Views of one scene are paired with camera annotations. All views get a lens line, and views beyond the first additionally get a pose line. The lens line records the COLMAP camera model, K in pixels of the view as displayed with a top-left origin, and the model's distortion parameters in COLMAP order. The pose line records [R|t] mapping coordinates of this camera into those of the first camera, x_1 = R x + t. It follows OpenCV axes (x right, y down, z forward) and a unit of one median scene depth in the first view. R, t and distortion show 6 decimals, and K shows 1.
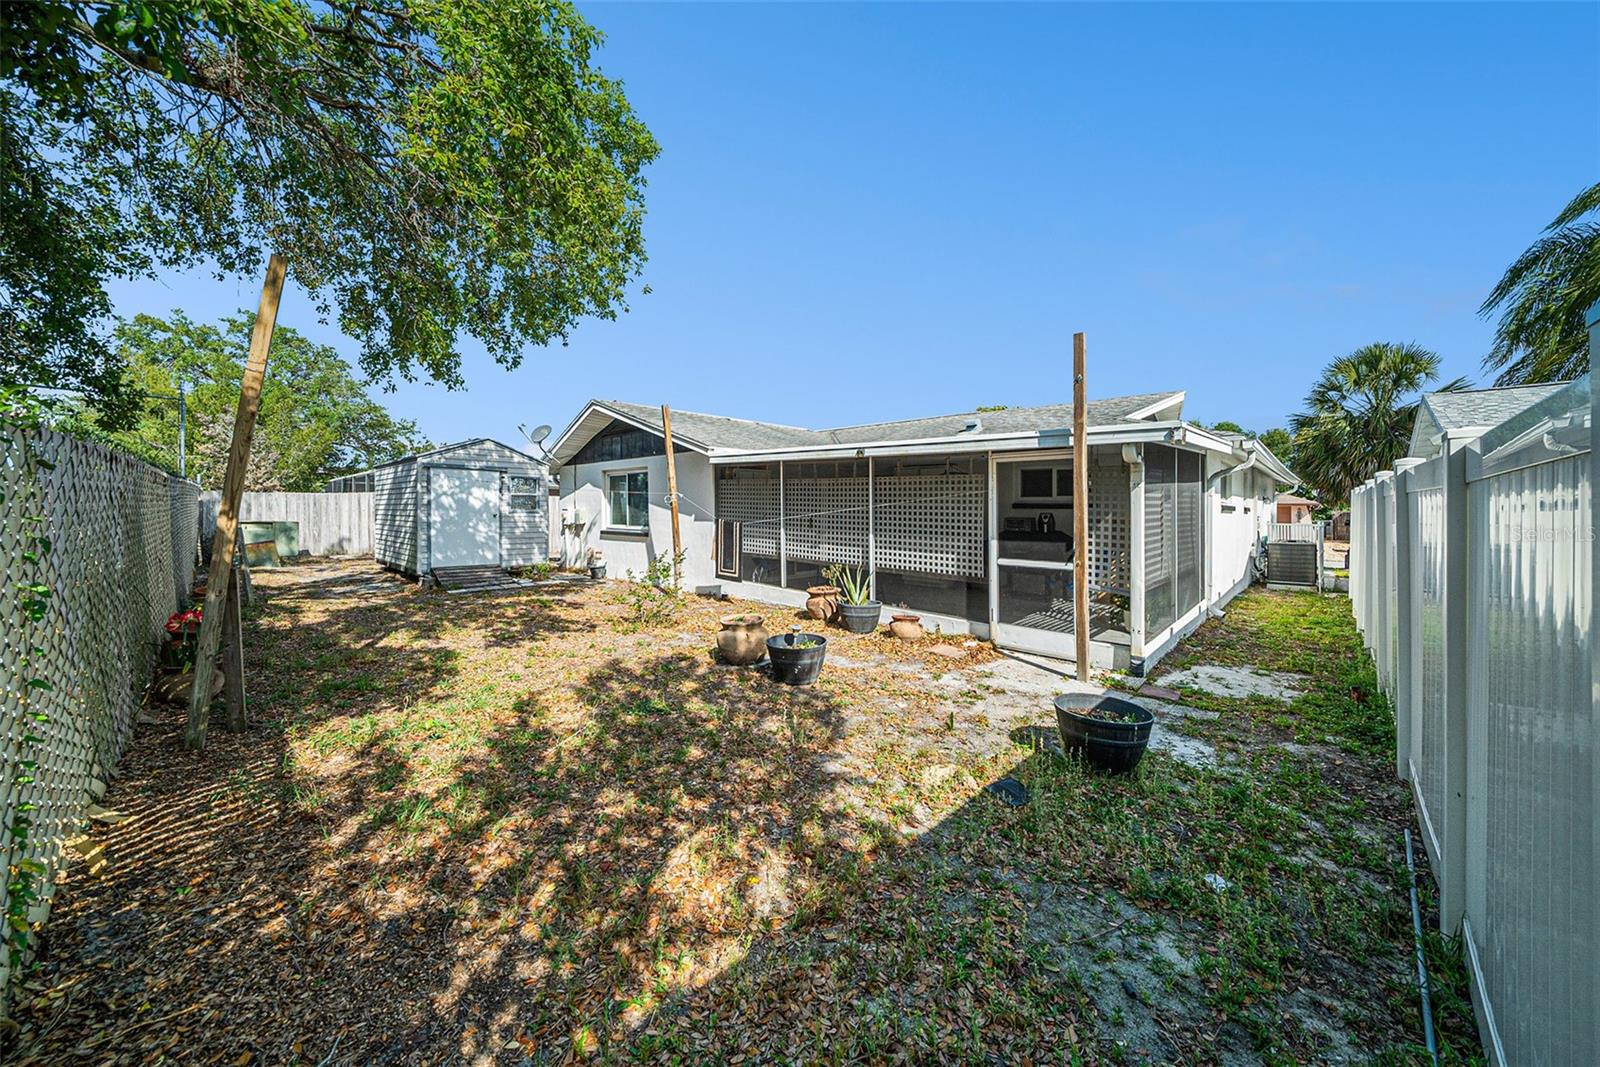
lens RADIAL K [[564.8, 0, 797.4], [0, 564.8, 526.6], [0, 0, 1]] dist [-0.020927, 0.002379]
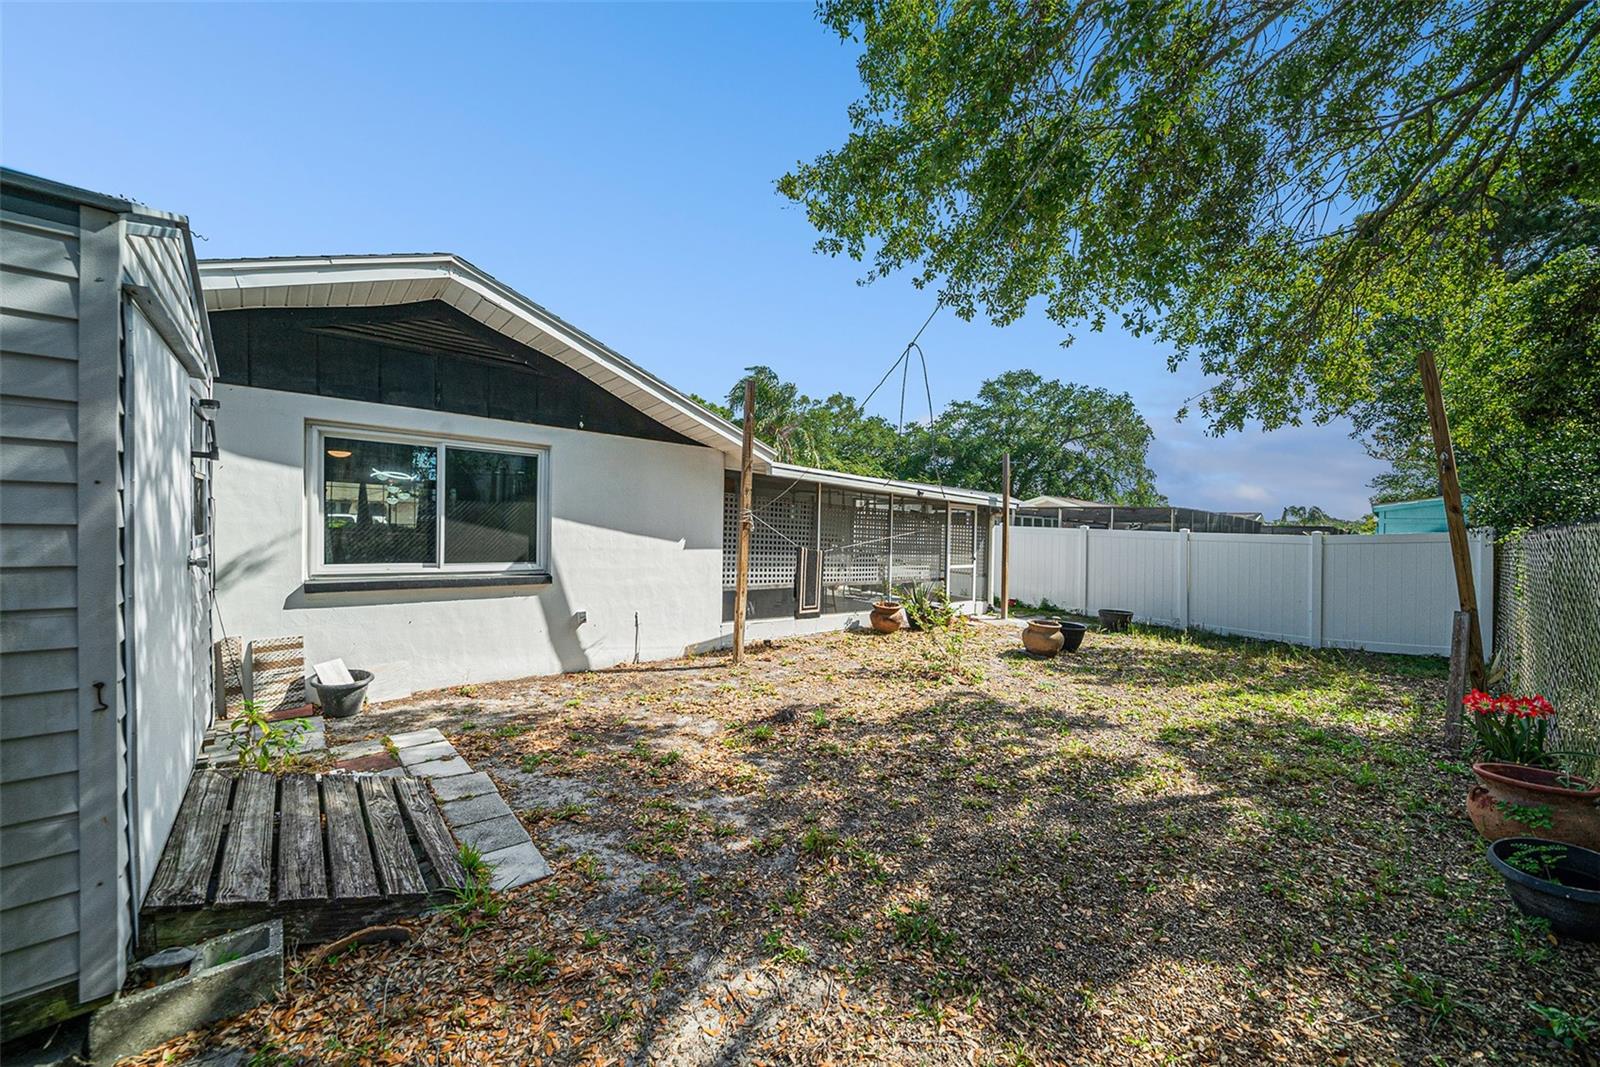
lens RADIAL K [[579.5, 0, 800.0], [0, 579.5, 533.5], [0, 0, 1]] dist [-0.017173, 0.000232]
pose [[0.053833, -0.005004, 0.998537, -0.851354], [0.007542, 0.999961, 0.004605, -0.029902], [-0.998521, 0.007283, 0.053868, 0.814164]]
